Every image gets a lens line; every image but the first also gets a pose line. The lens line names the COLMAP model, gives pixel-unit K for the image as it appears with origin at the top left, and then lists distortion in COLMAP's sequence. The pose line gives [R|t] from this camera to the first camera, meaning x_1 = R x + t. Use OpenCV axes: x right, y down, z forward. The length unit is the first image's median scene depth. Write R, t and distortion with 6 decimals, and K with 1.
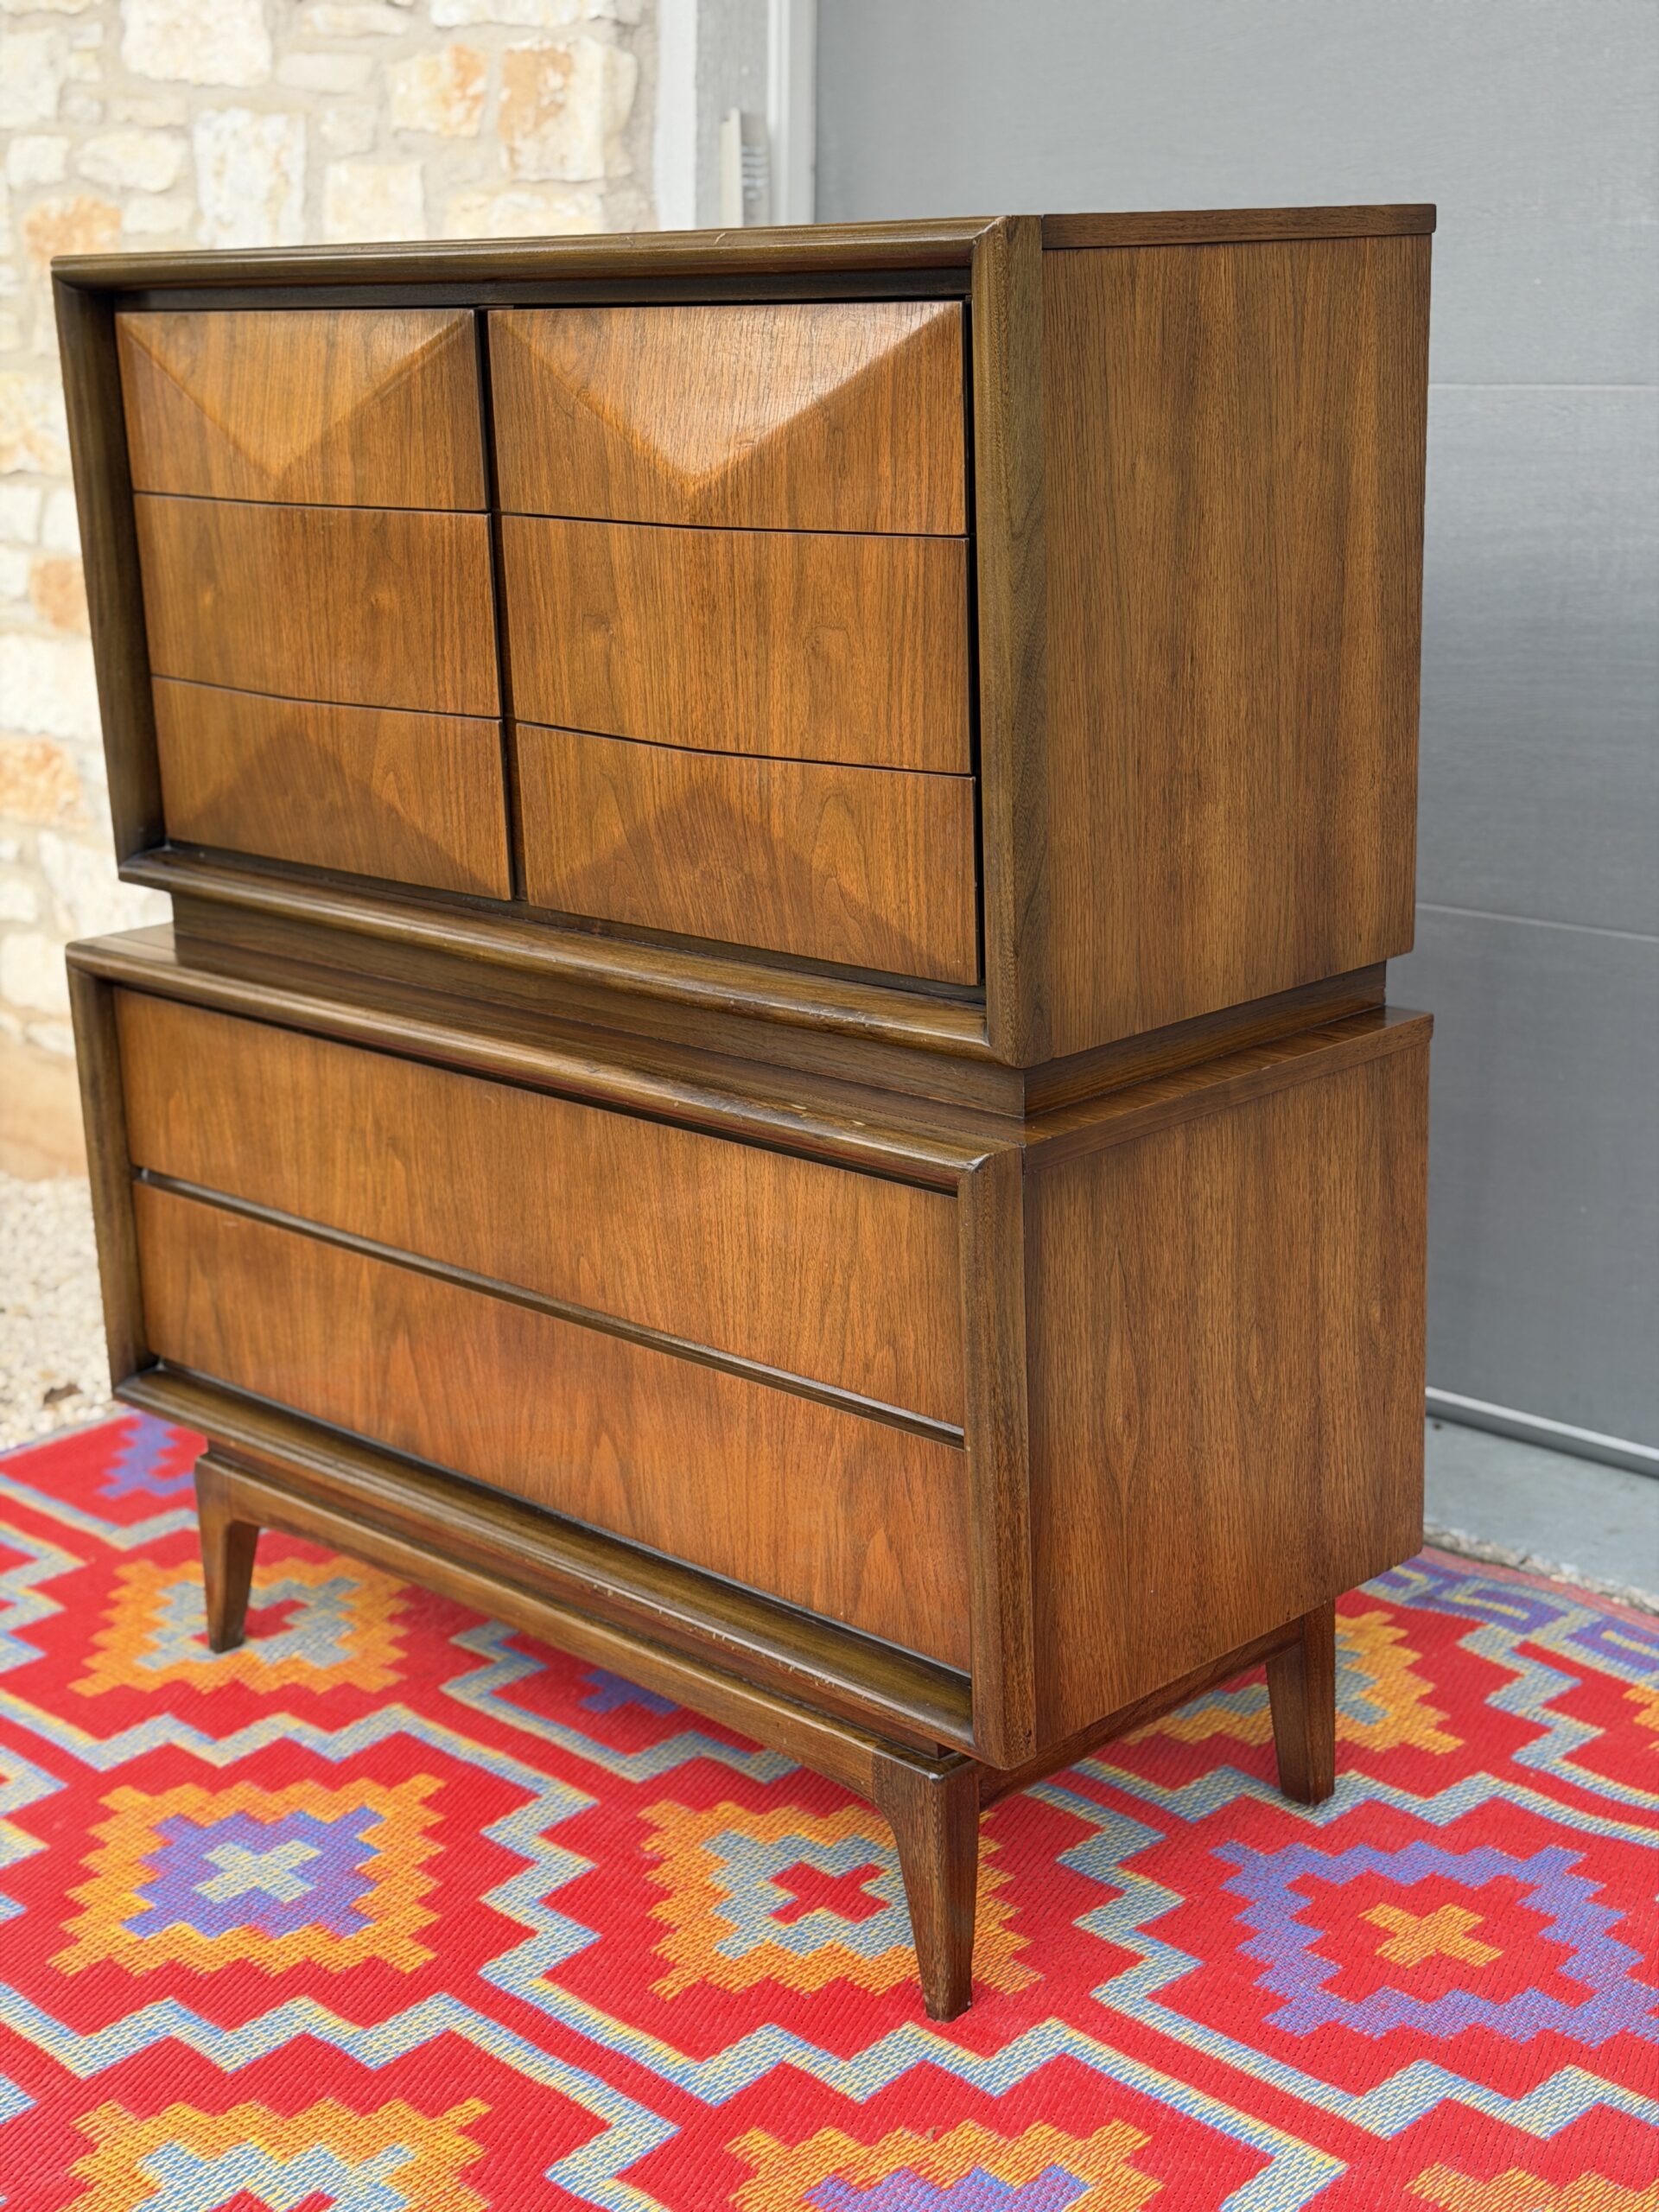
lens RADIAL K [[3072.2, 0, 807.4], [0, 3072.2, 1136.2], [0, 0, 1]] dist [0.132628, -0.000934]
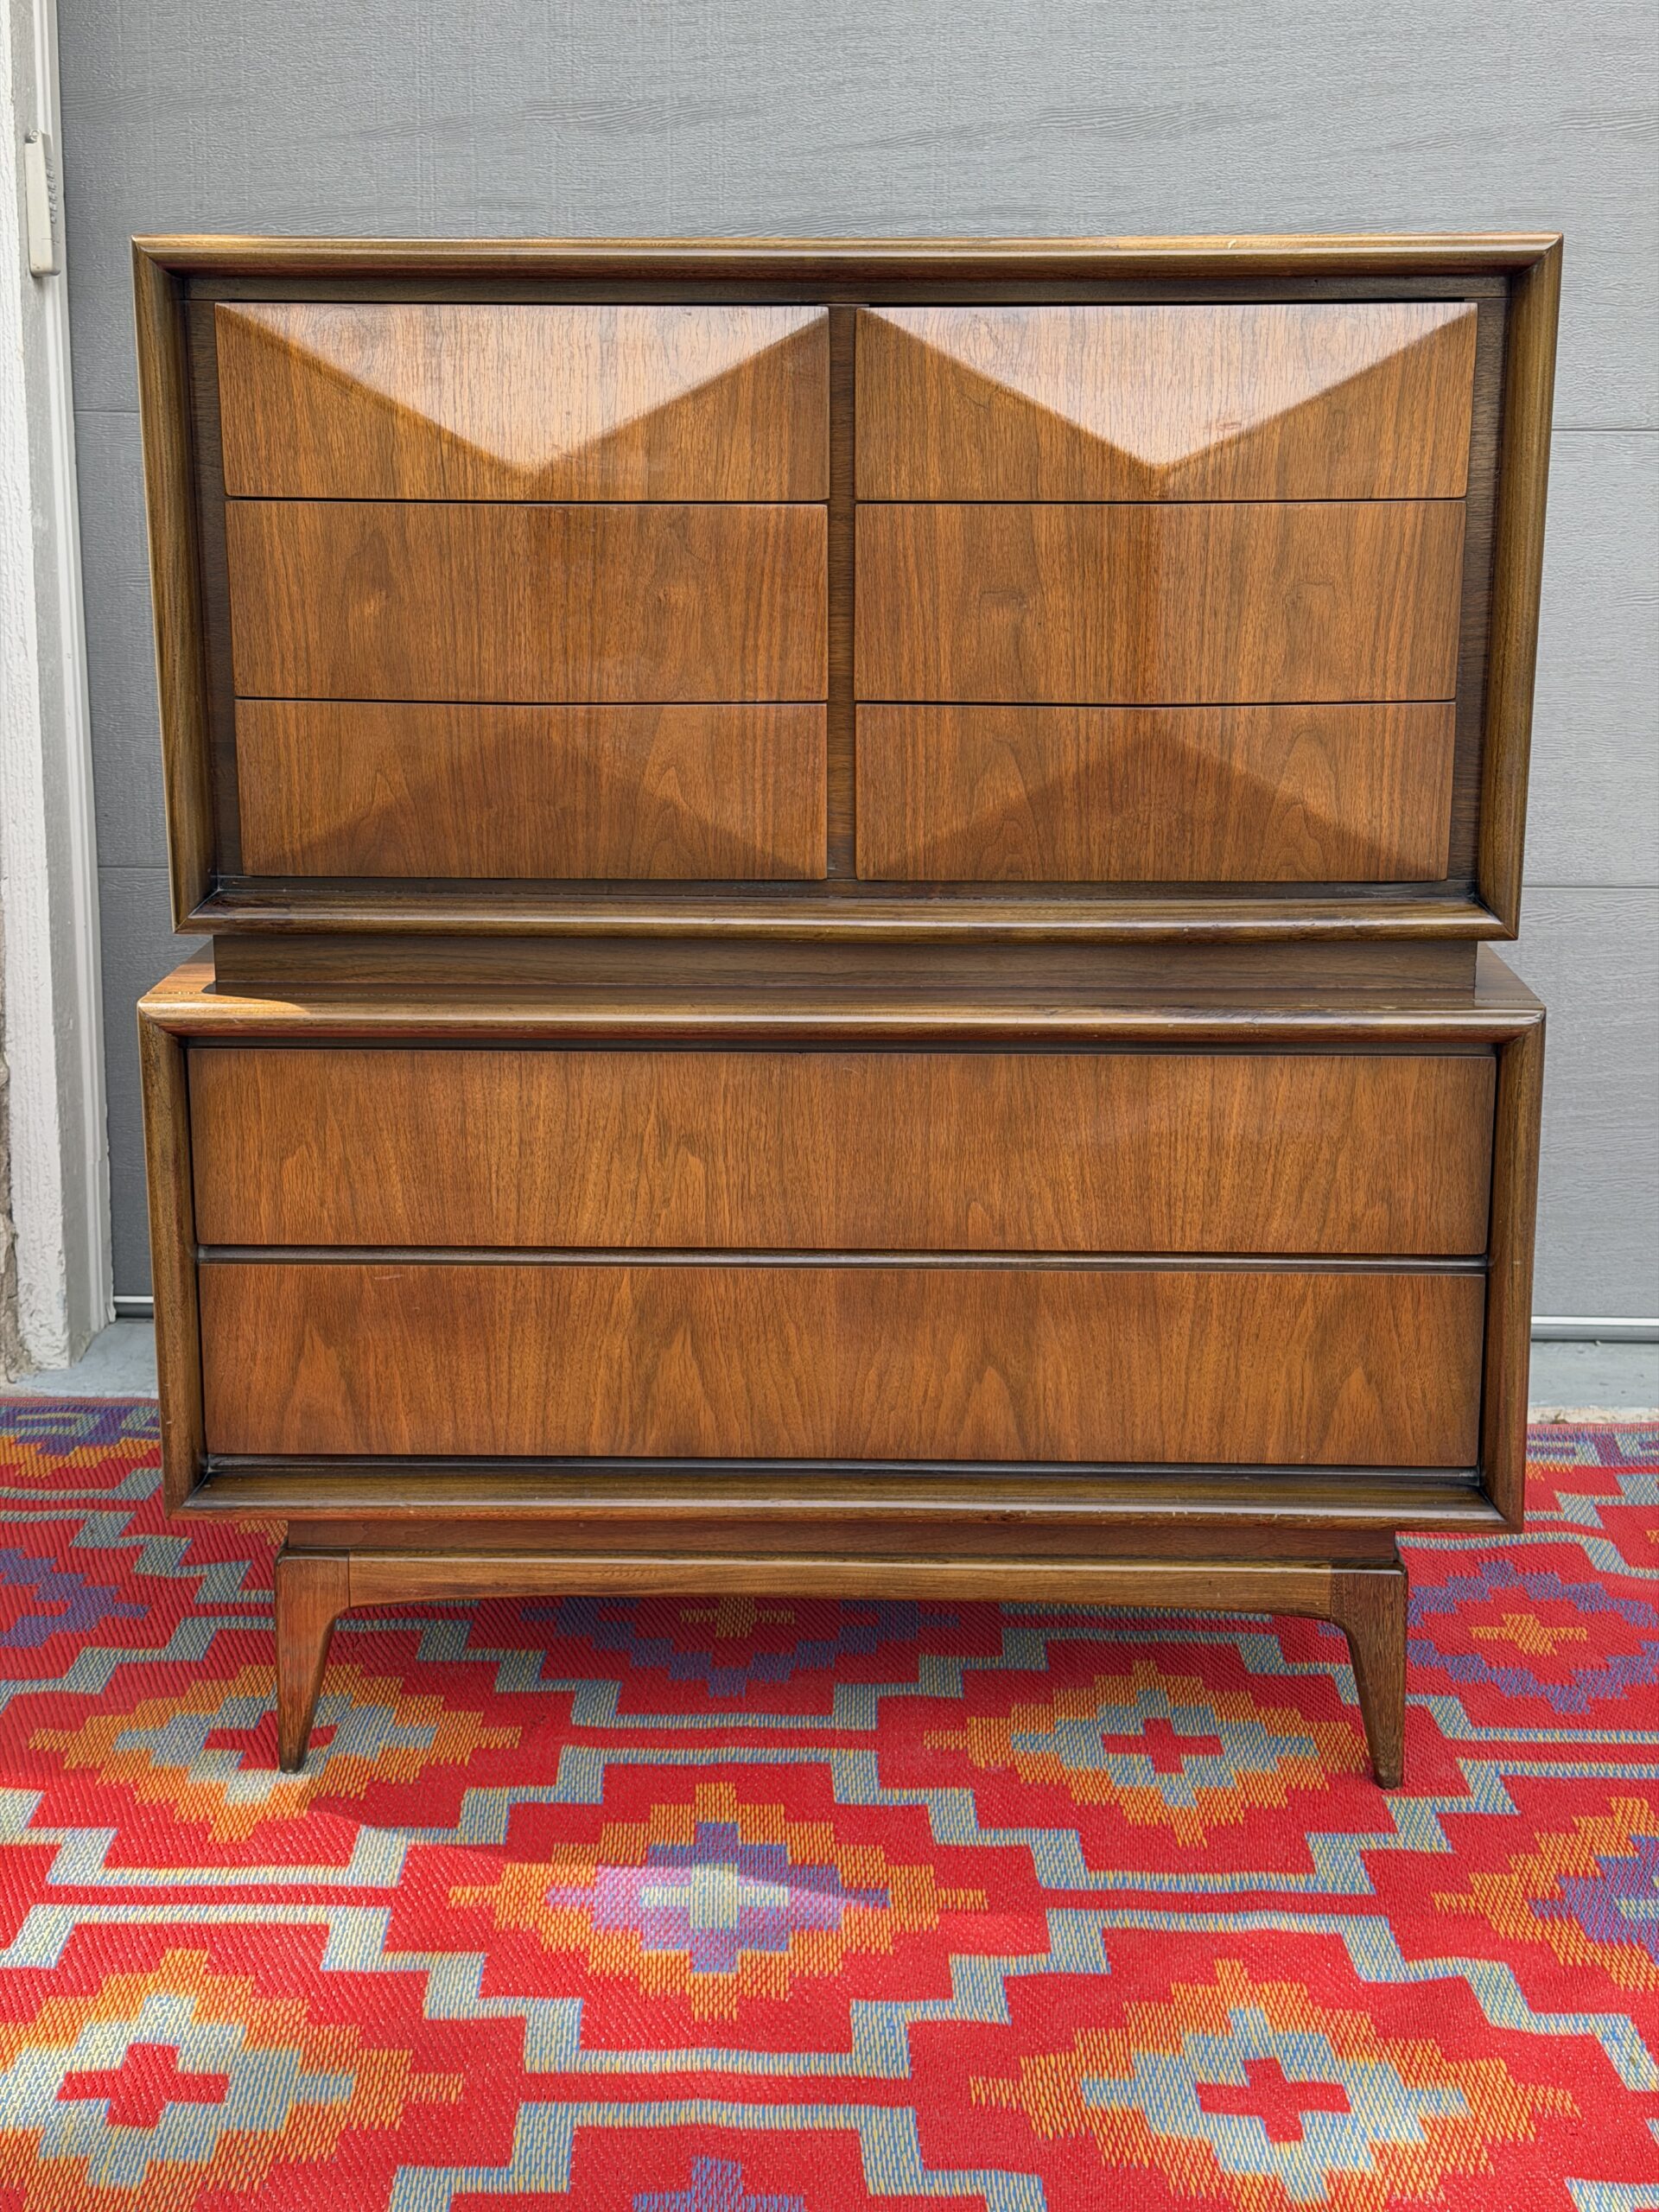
lens RADIAL K [[3077.7, 0, 796.2], [0, 3077.7, 1116.8], [0, 0, 1]] dist [0.137372, -0.036572]
pose [[0.725961, -0.133965, 0.674562, -0.849645], [0.163615, 0.986326, 0.019798, -0.020994], [-0.667990, 0.095996, 0.737952, 0.264560]]
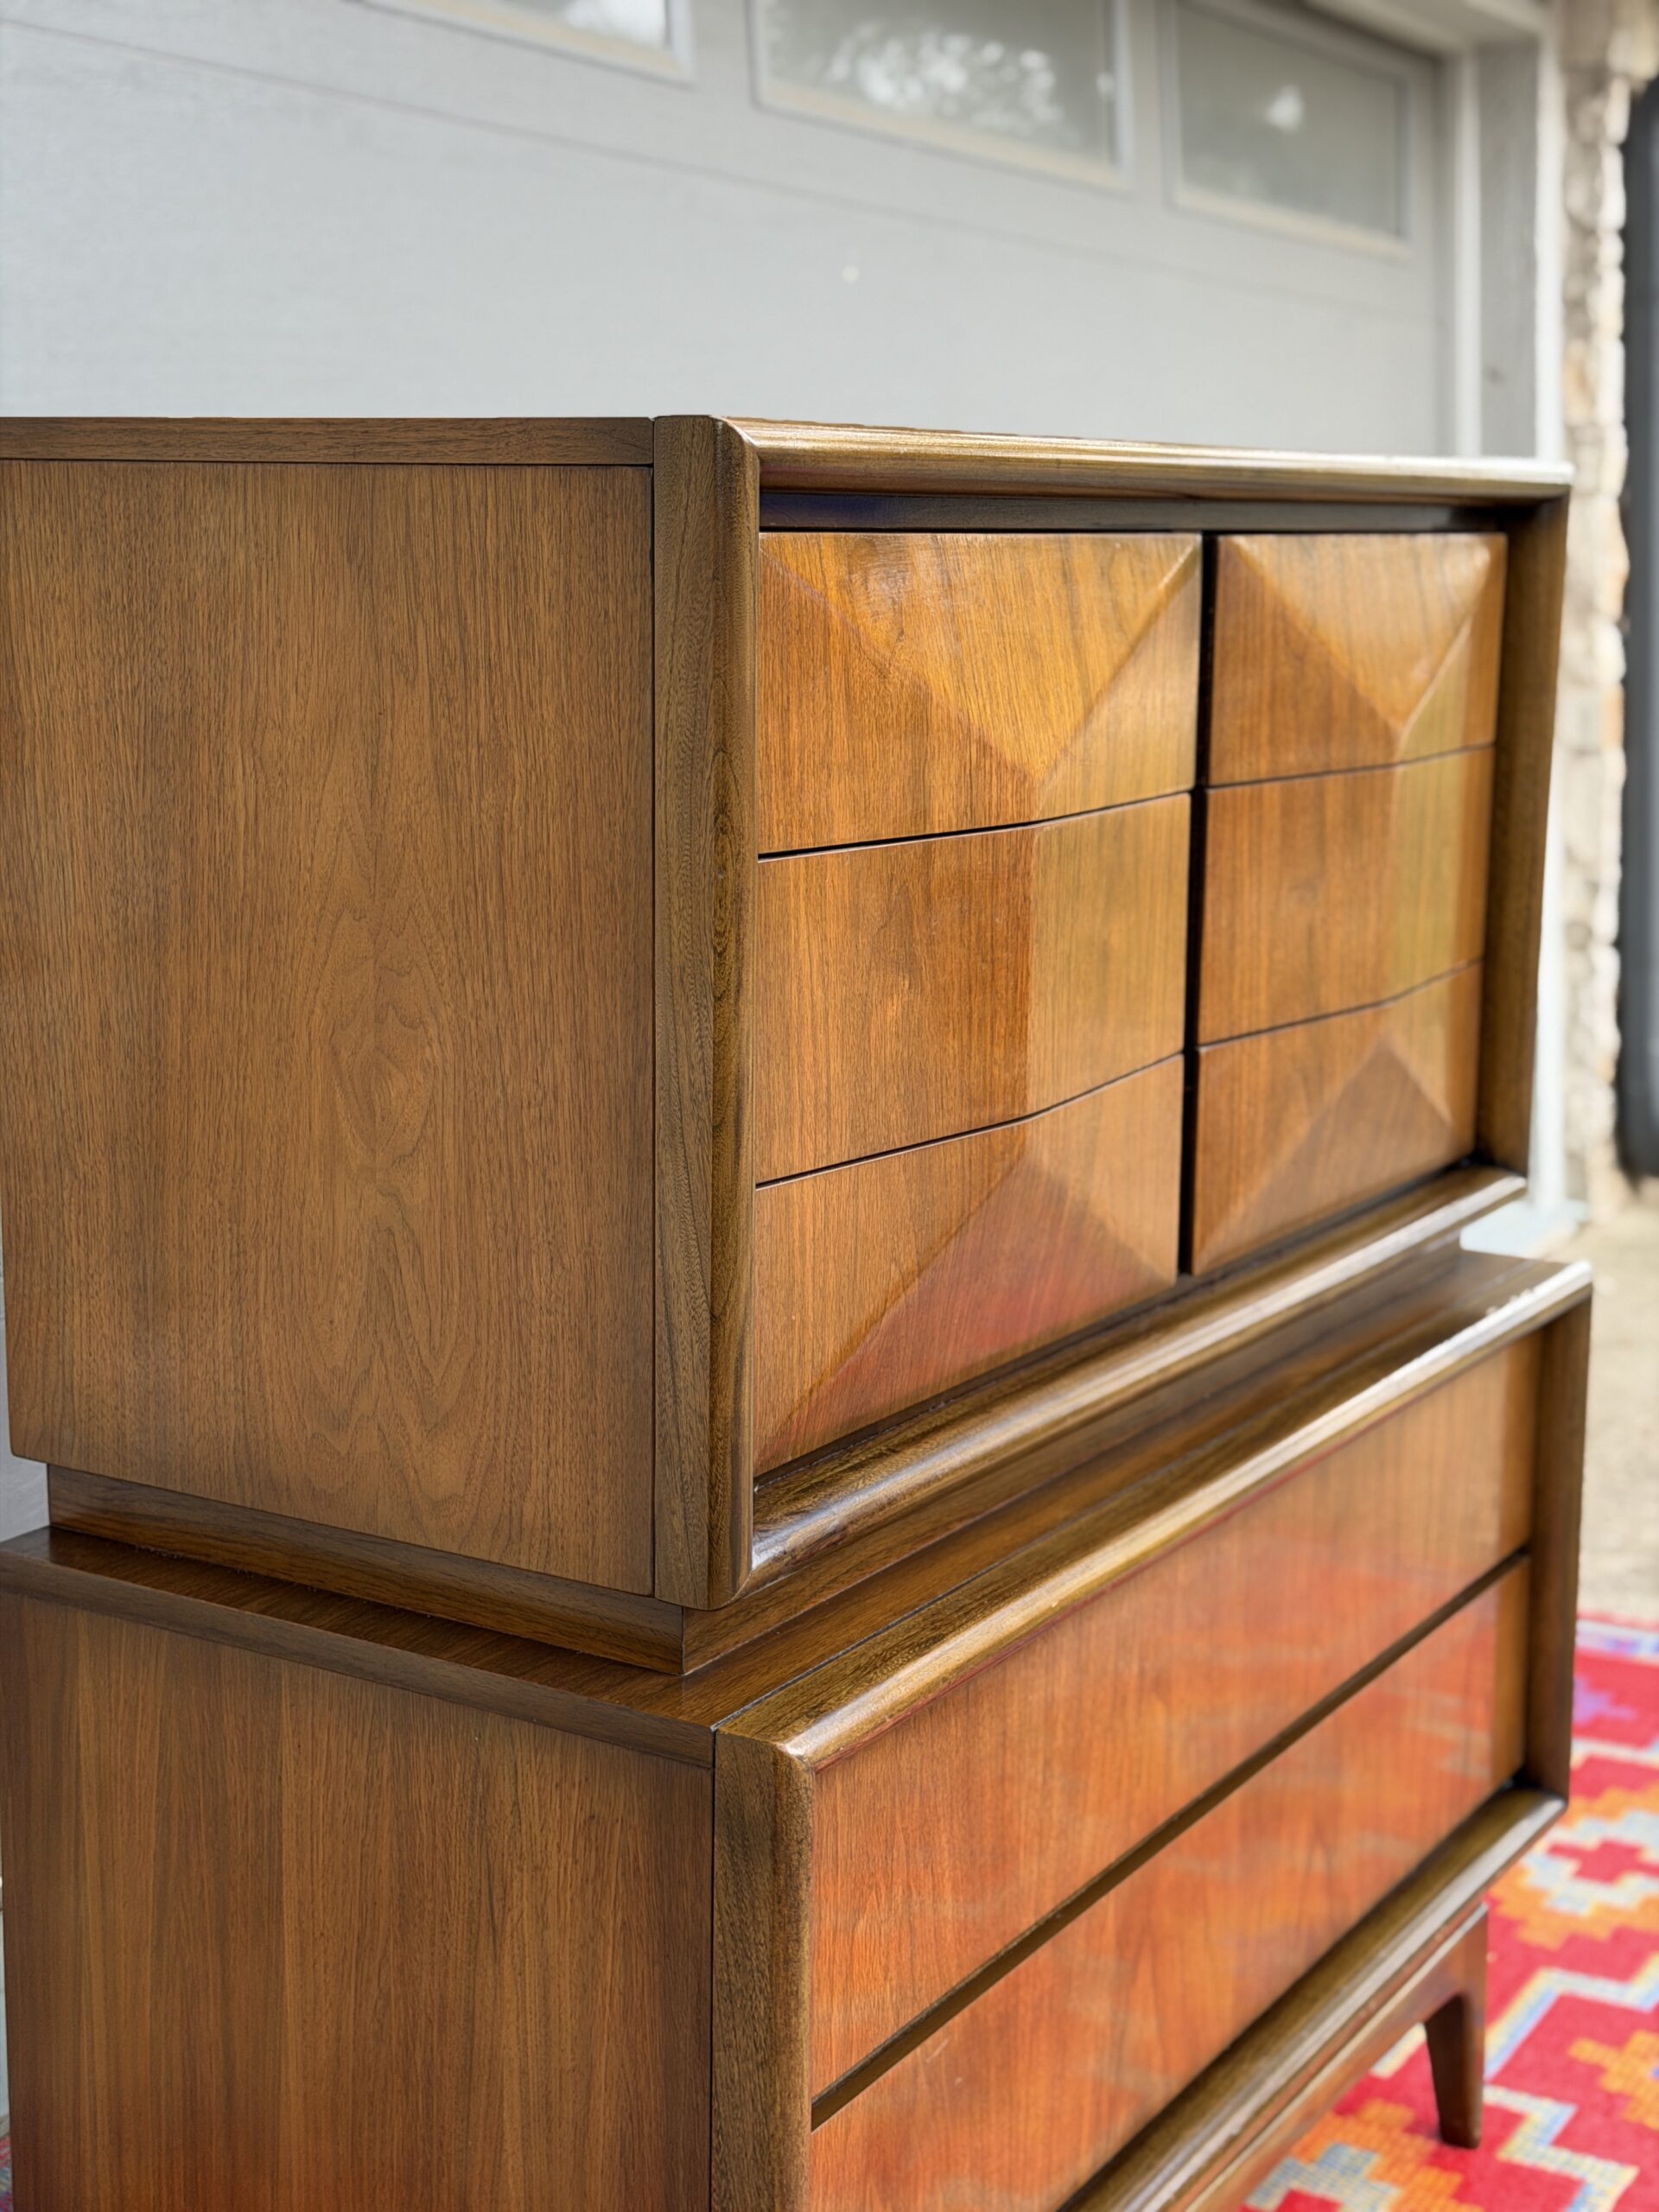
lens RADIAL K [[3114.1, 0, 853.1], [0, 3114.1, 1128.4], [0, 0, 1]] dist [0.149800, -0.084494]
pose [[-0.239015, -0.155018, 0.958562, -0.859201], [0.260617, 0.940712, 0.217115, -0.318159], [-0.935388, 0.301711, -0.184444, 1.265069]]
